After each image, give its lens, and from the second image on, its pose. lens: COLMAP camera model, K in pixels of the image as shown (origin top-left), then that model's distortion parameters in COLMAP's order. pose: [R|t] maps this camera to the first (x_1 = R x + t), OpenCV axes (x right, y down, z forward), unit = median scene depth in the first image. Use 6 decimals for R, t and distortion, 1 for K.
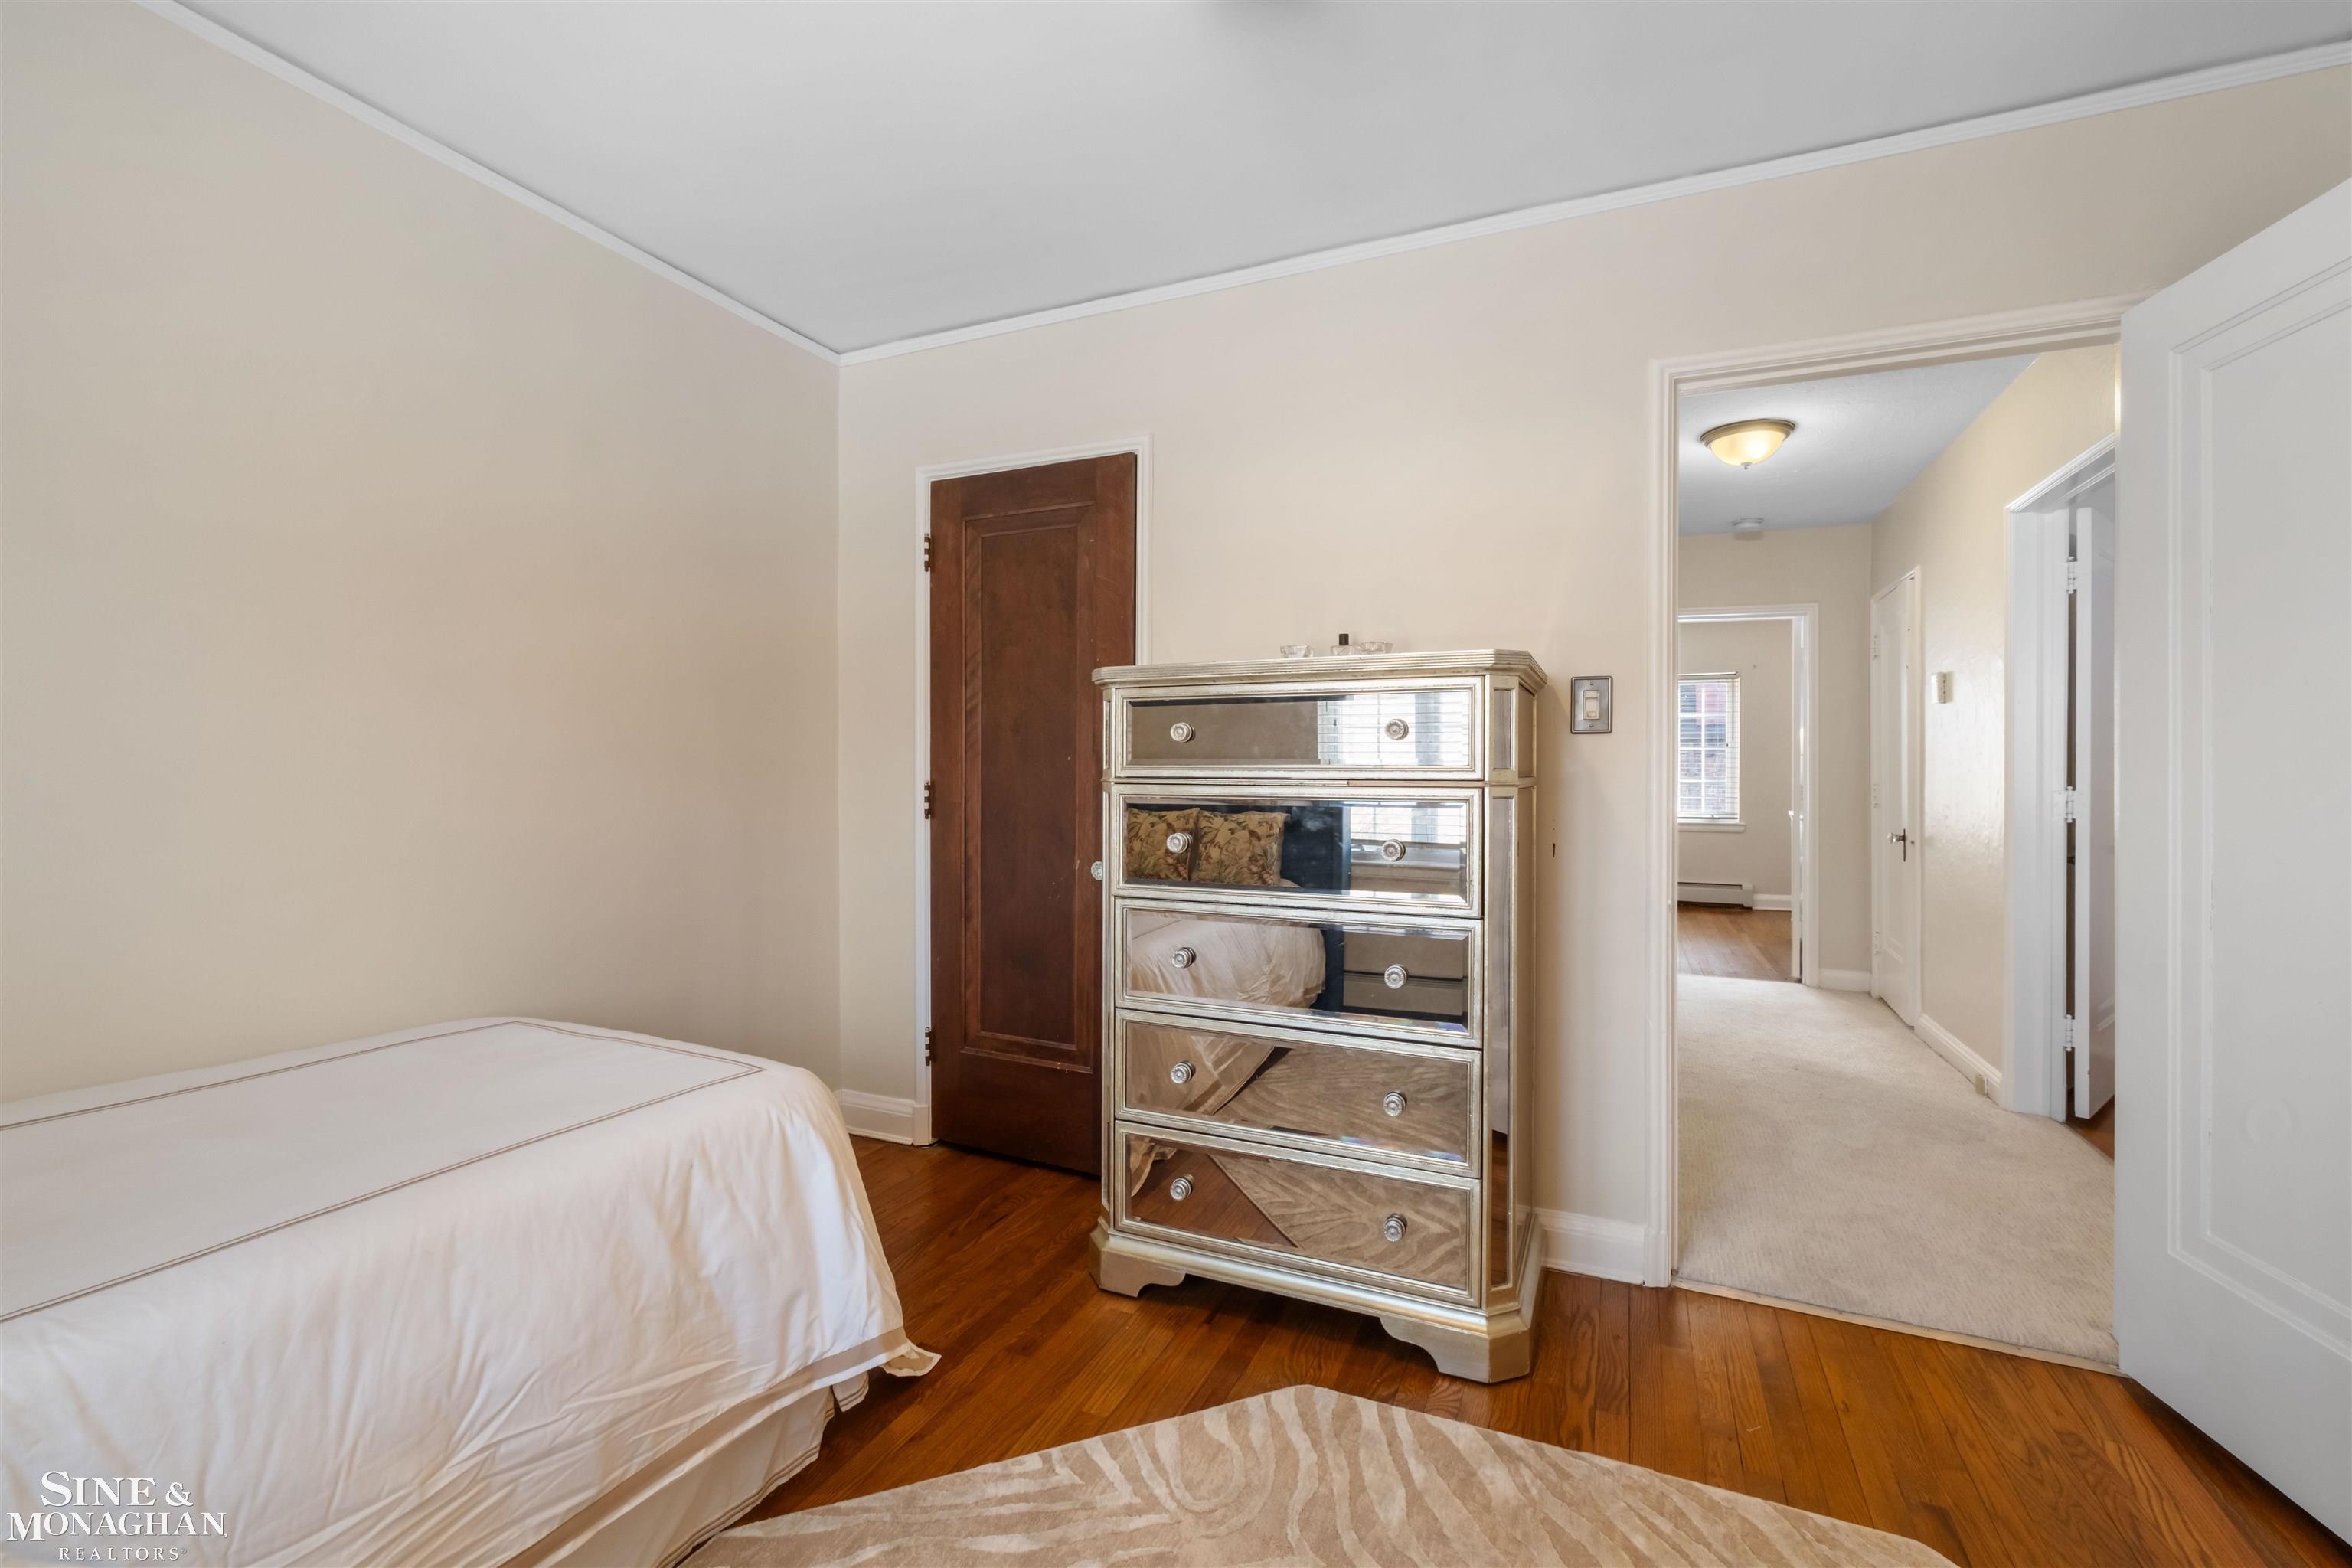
lens RADIAL K [[1020.0, 0, 1177.5], [0, 1020.0, 773.2], [0, 0, 1]] dist [-0.000607, 0.000709]
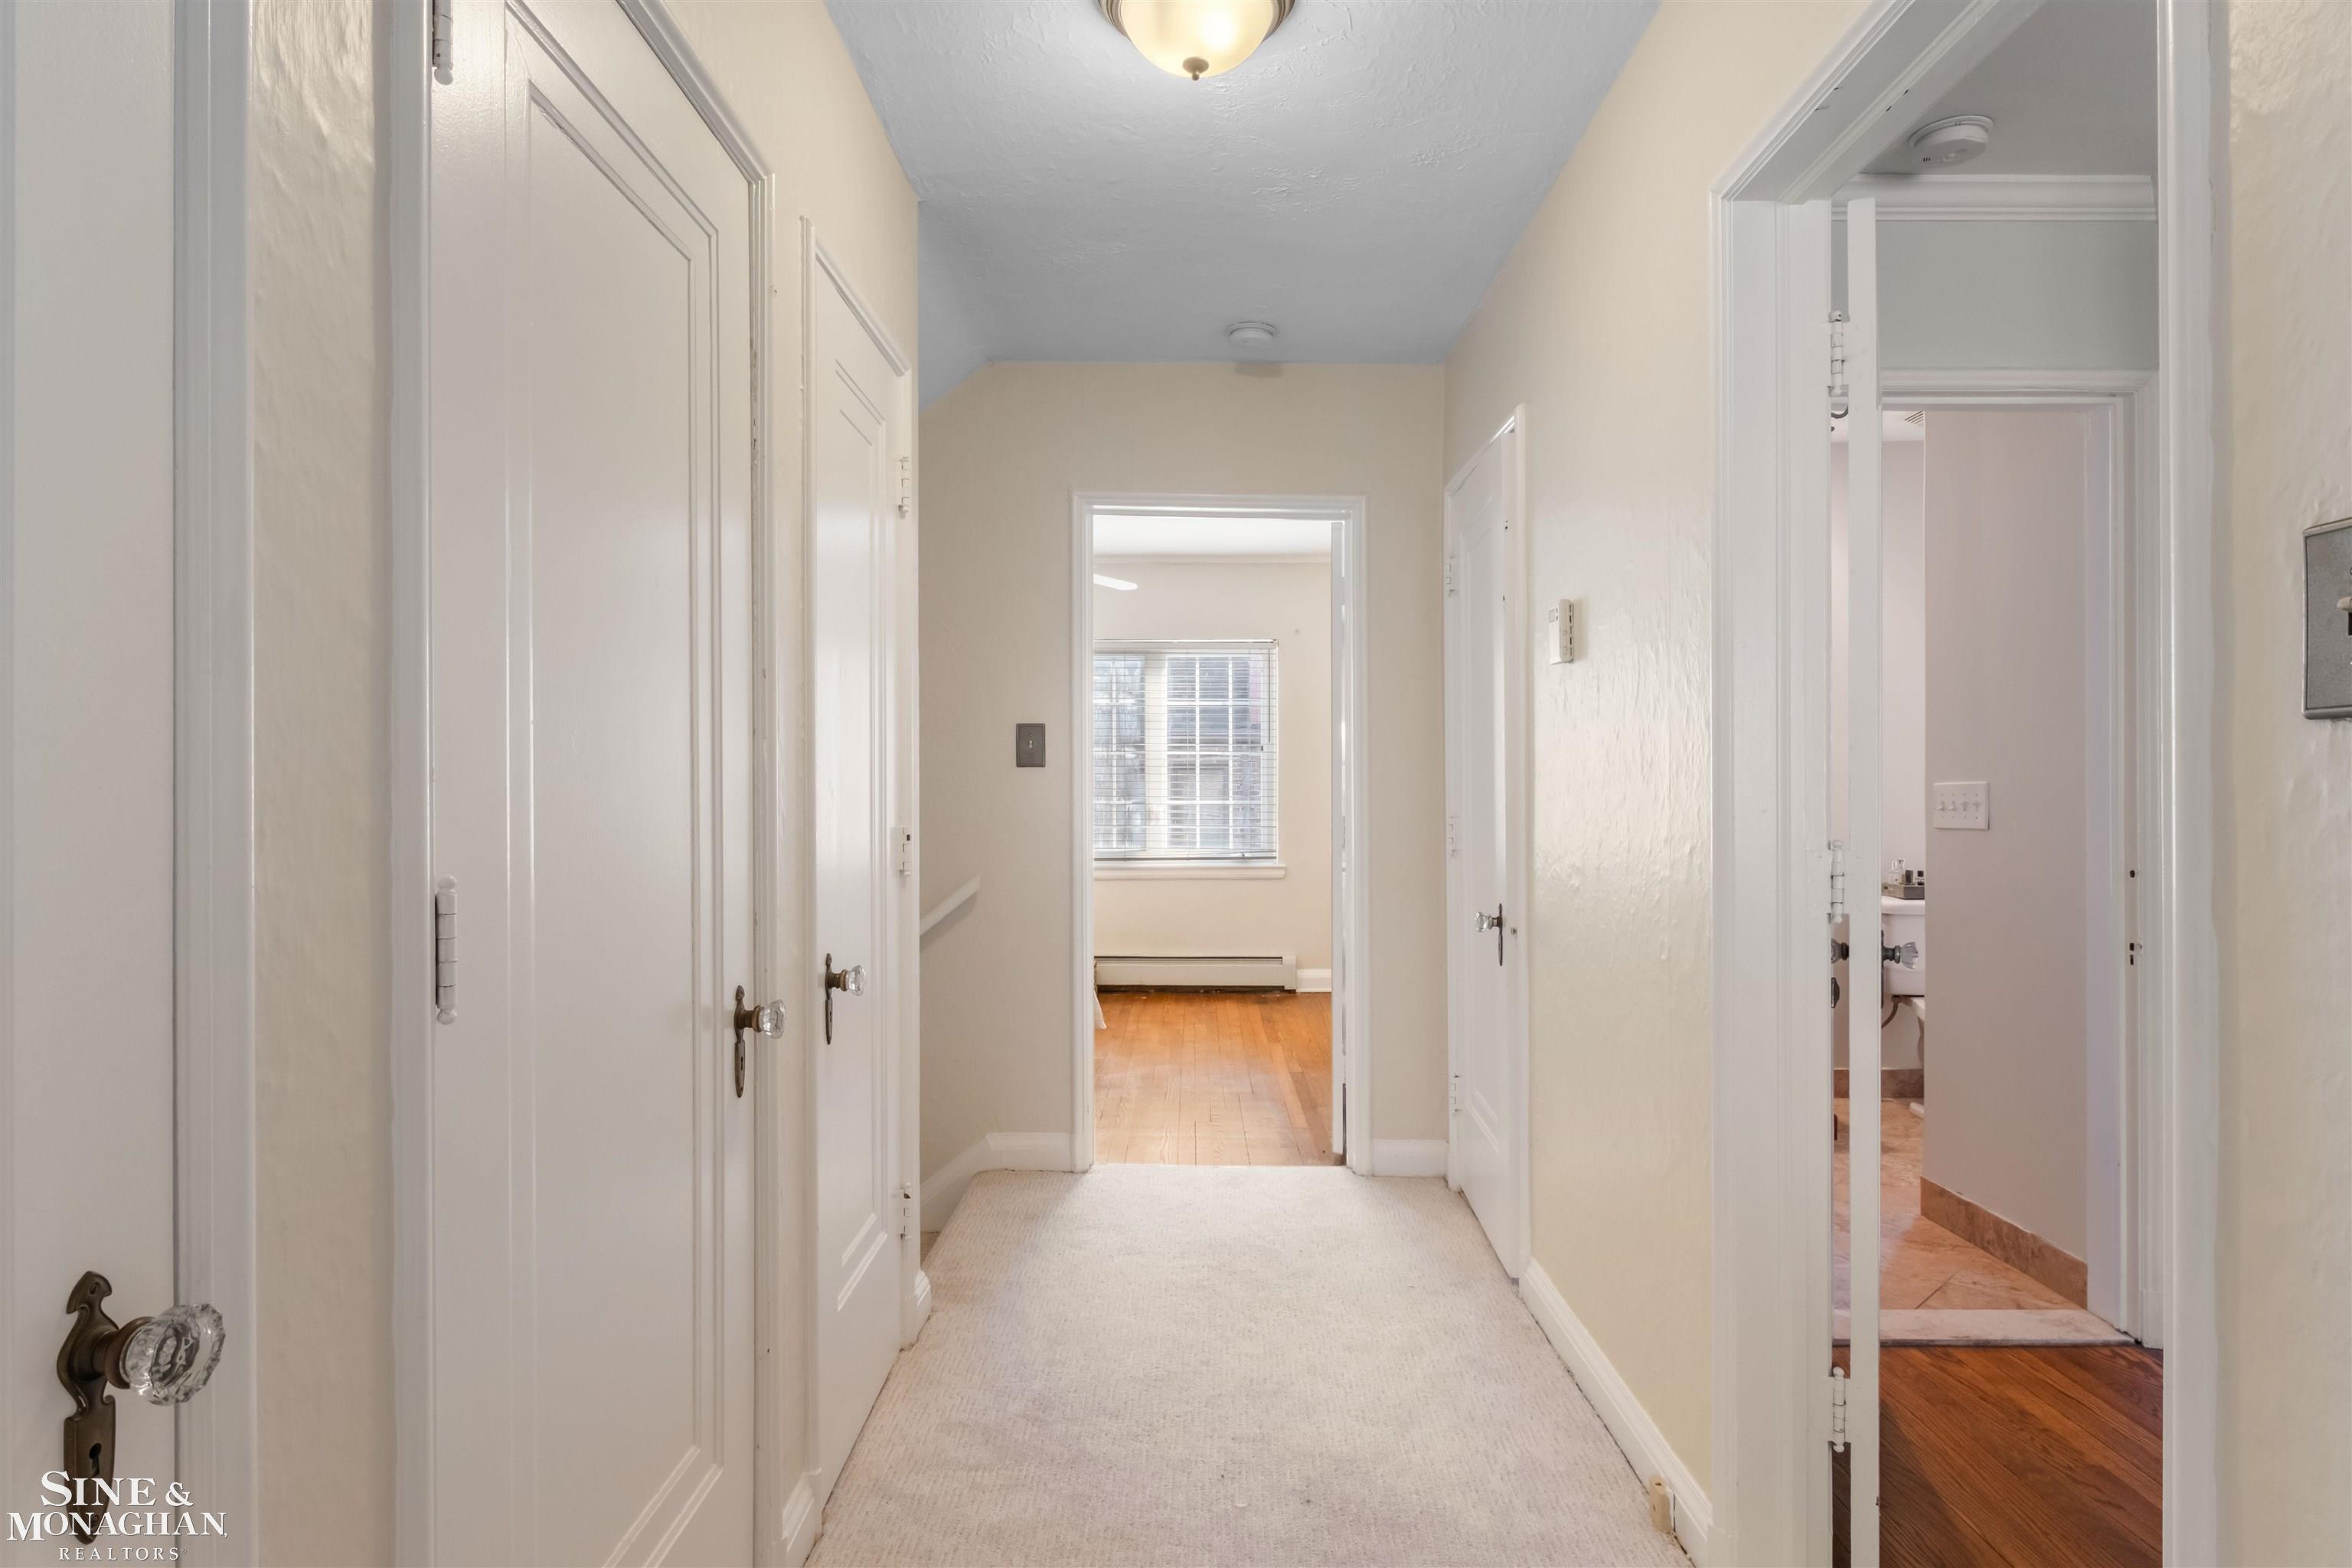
lens RADIAL K [[1342.4, 0, 1185.0], [0, 1342.4, 782.0], [0, 0, 1]] dist [0.003236, 0.000658]
pose [[0.917602, -0.002630, 0.397492, 0.245308], [0.003604, 0.999992, -0.001704, -0.007285], [-0.397484, 0.002996, 0.917604, 0.365640]]
